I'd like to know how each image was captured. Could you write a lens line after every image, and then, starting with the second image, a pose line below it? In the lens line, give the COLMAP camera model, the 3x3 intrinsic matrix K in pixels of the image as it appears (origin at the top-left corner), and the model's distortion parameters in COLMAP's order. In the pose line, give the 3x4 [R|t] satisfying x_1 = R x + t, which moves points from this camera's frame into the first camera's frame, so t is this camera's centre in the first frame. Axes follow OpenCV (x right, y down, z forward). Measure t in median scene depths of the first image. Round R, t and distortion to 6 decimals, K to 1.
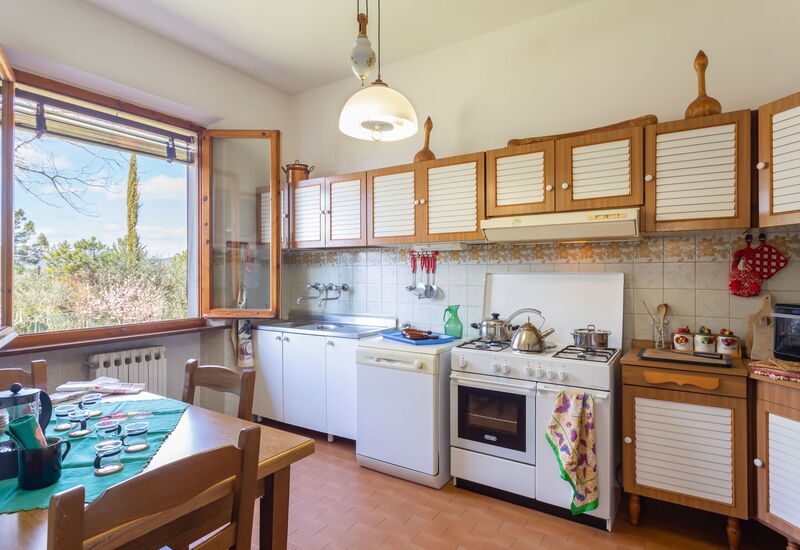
lens RADIAL K [[425.2, 0, 400.0], [0, 425.2, 275.0], [0, 0, 1]] dist [-0.004081, -0.000368]
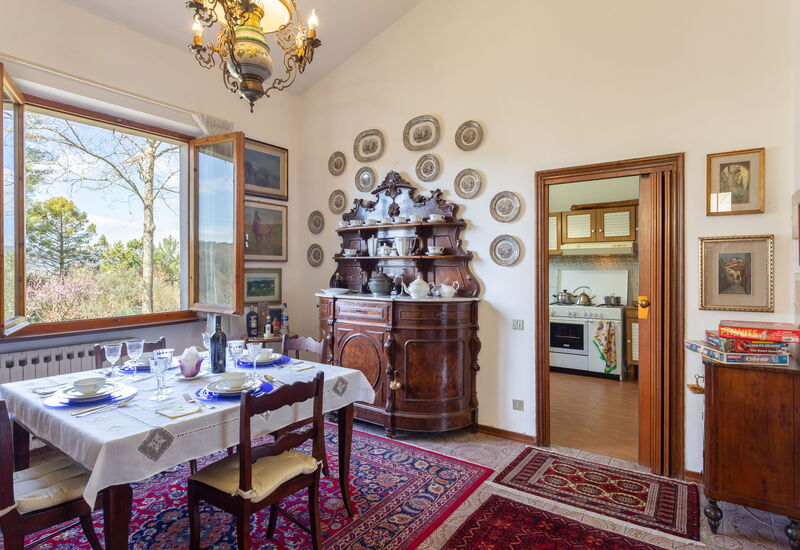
lens RADIAL K [[442.7, 0, 400.0], [0, 442.7, 275.0], [0, 0, 1]] dist [-0.001530, 0.000235]
pose [[0.999914, -0.007211, -0.010976, -0.626533], [0.007337, 0.999907, 0.011455, -0.012615], [0.010893, -0.011534, 0.999874, -1.306389]]
